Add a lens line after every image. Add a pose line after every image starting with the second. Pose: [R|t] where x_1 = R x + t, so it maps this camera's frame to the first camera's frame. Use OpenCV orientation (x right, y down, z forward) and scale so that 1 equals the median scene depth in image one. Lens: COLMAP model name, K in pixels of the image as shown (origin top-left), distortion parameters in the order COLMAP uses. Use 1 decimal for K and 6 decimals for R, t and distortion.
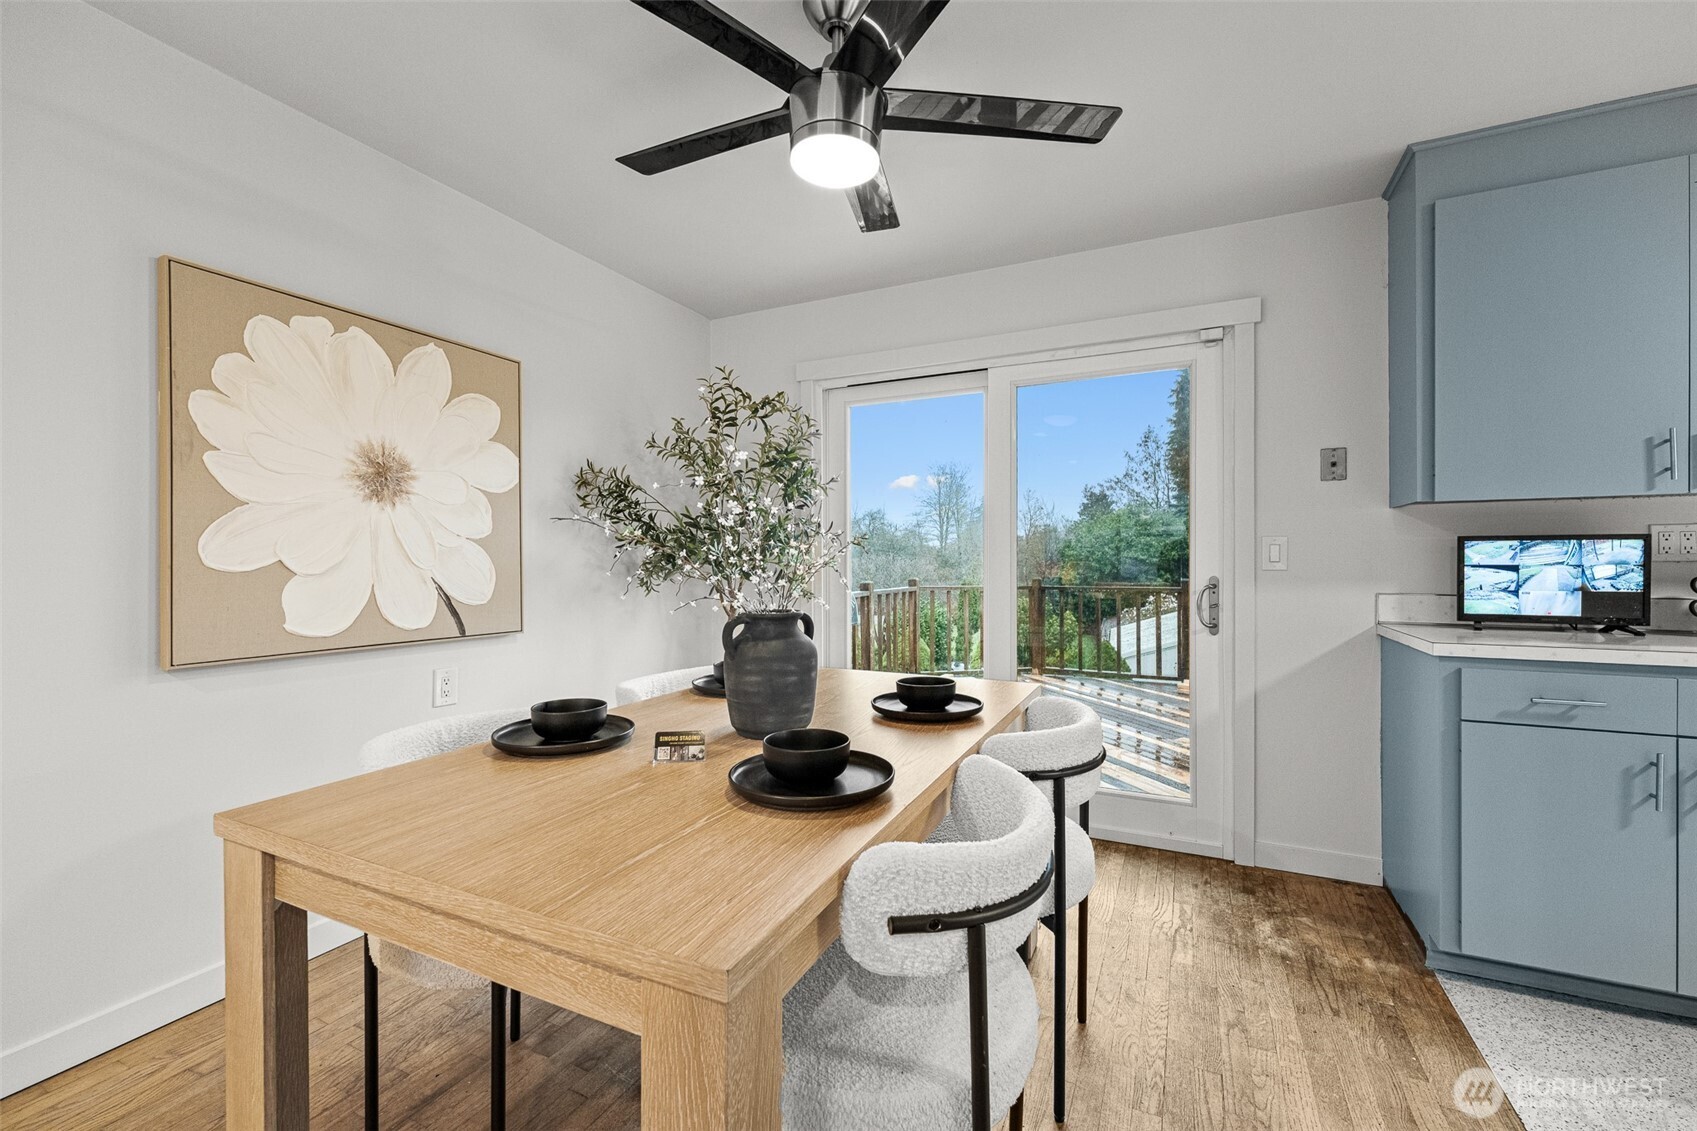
lens RADIAL K [[704.4, 0, 847.1], [0, 704.4, 566.4], [0, 0, 1]] dist [0.005837, -0.001988]
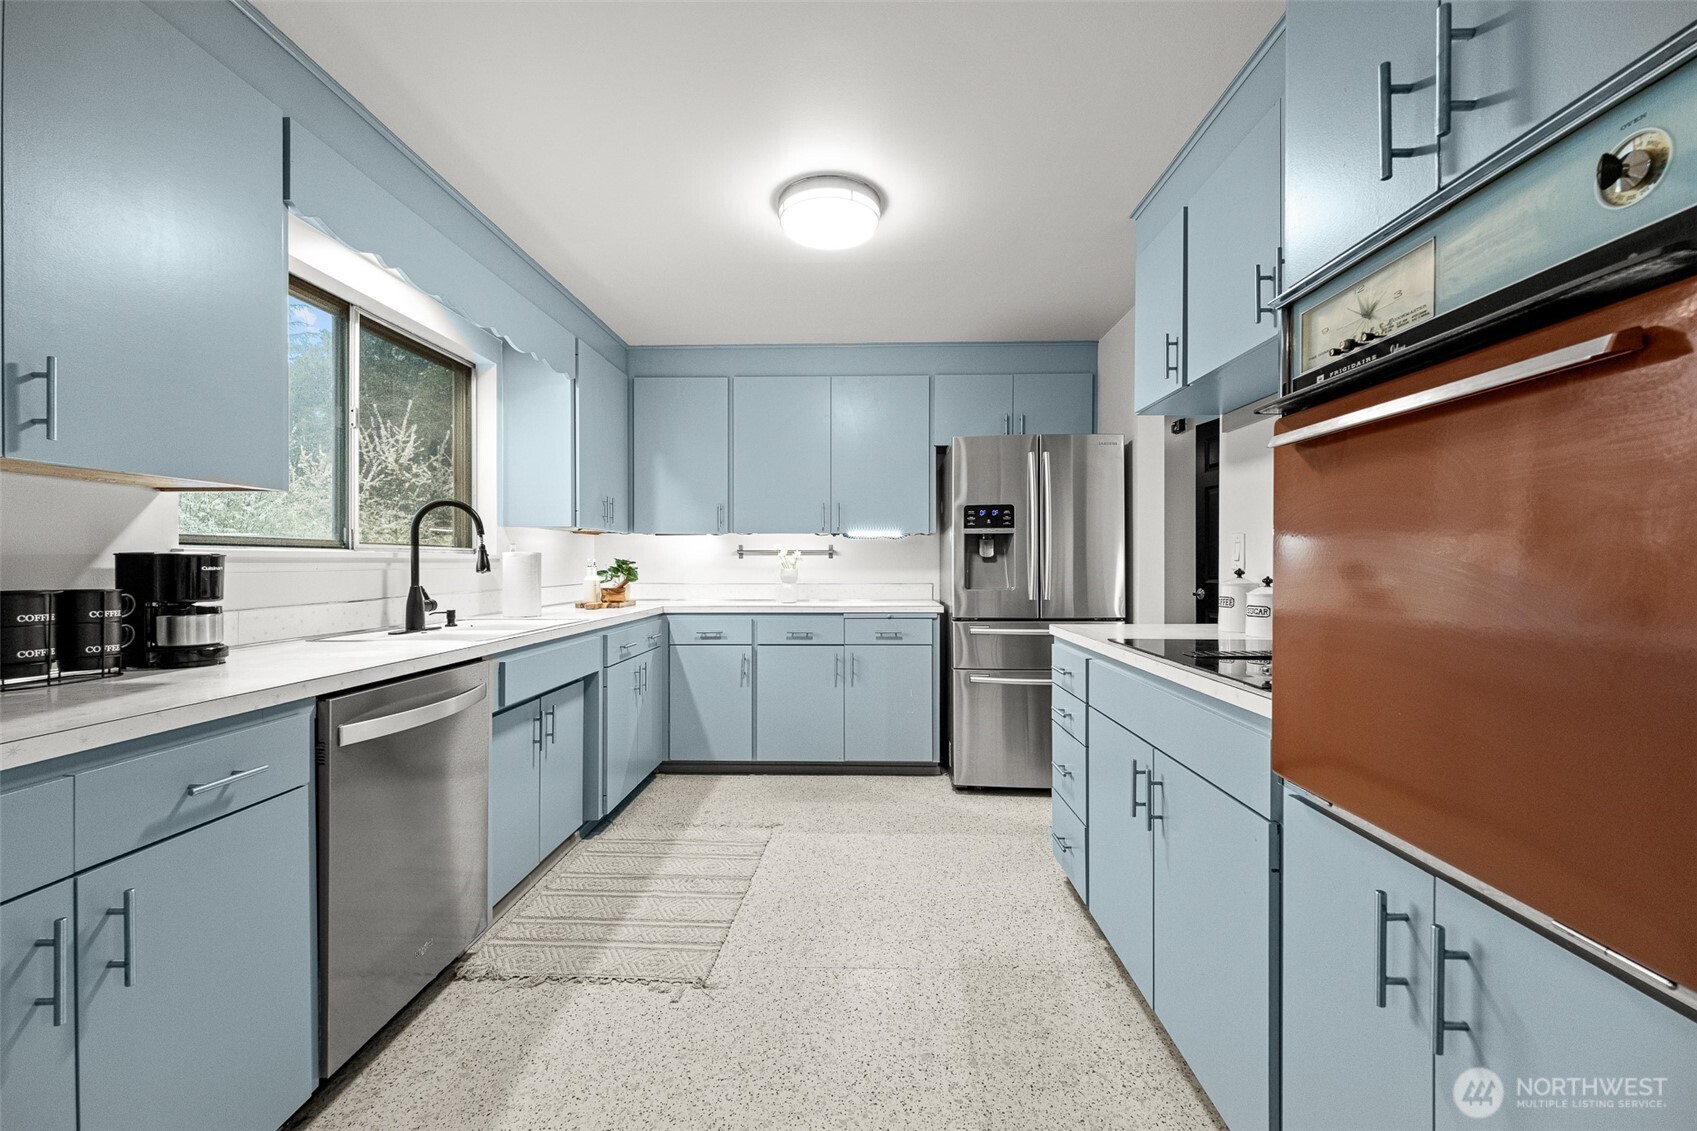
lens RADIAL K [[704.4, 0, 853.3], [0, 704.4, 565.7], [0, 0, 1]] dist [0.005837, -0.001988]
pose [[-0.405643, 0.000563, 0.914031, 0.307731], [0.011911, 0.999918, 0.004670, -0.005541], [-0.913954, 0.012781, -0.405617, 0.515636]]
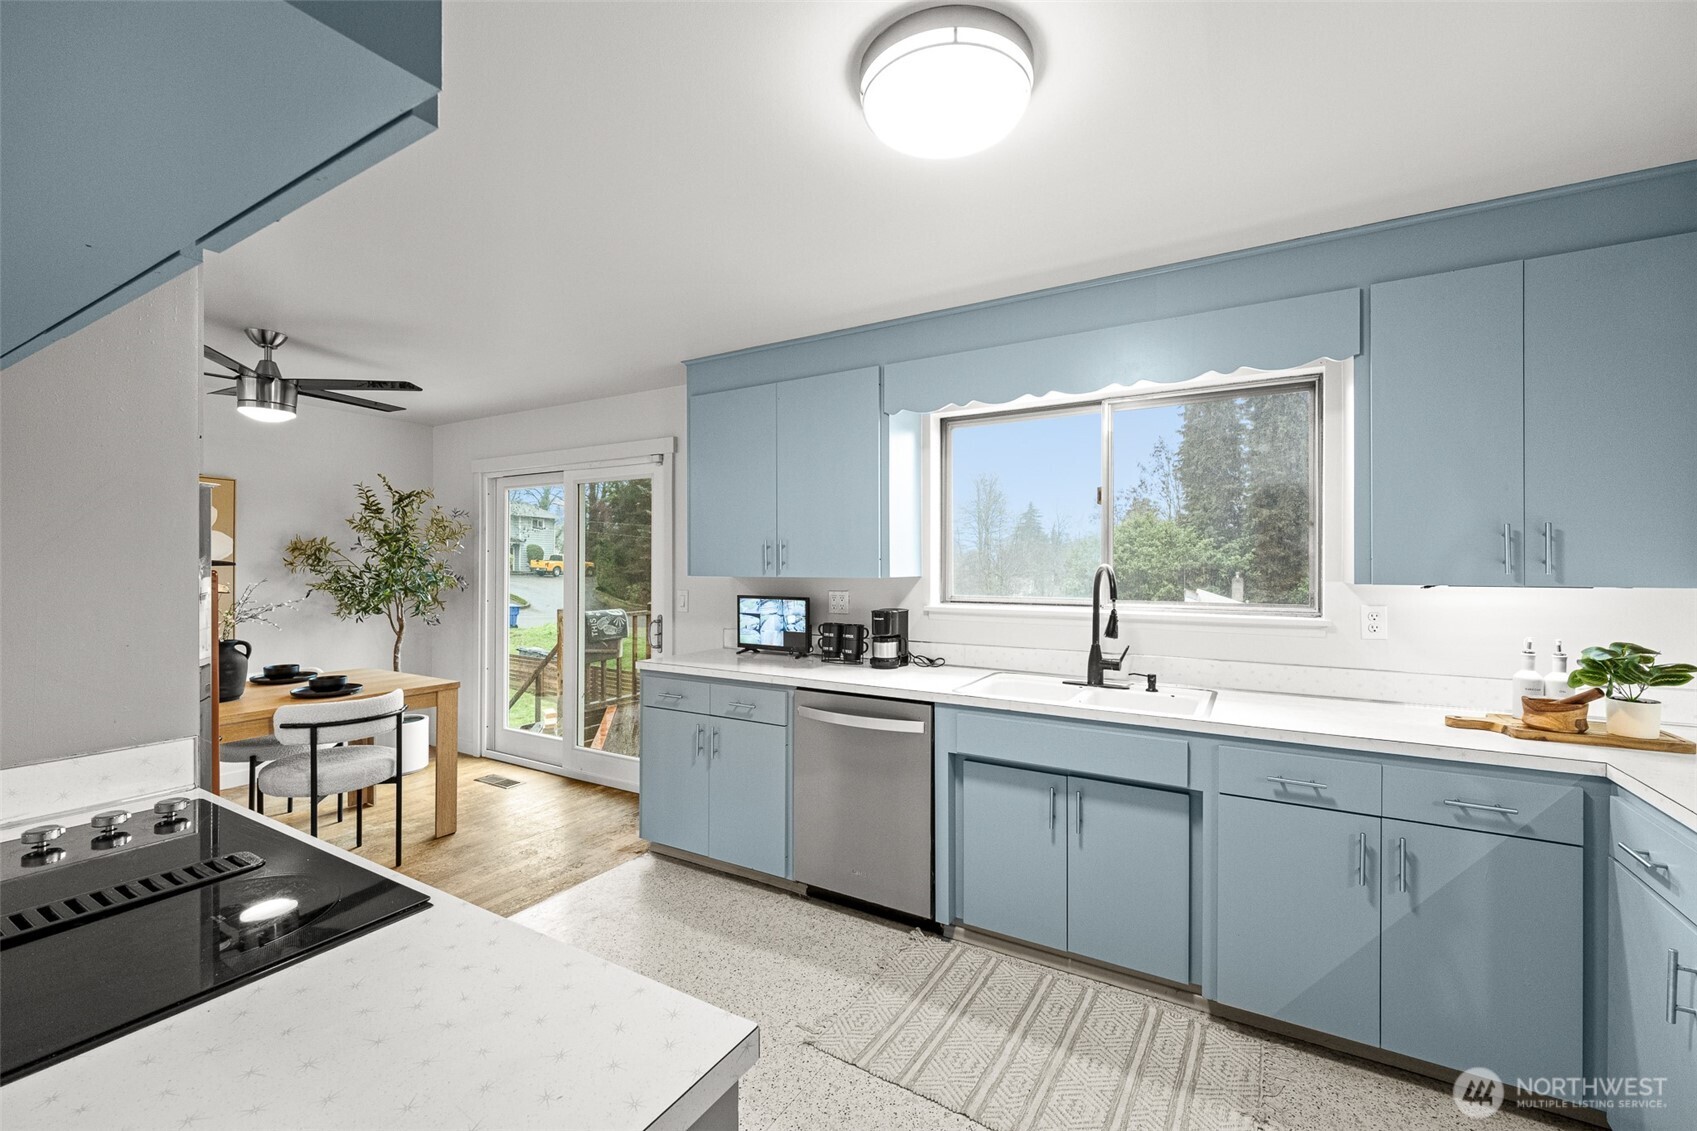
lens RADIAL K [[704.4, 0, 853.3], [0, 704.4, 562.1], [0, 0, 1]] dist [0.005837, -0.001988]
pose [[0.996064, 0.005734, -0.088446, 1.349412], [-0.006630, 0.999930, -0.009835, -0.110181], [0.088383, 0.010382, 0.996032, -0.616789]]
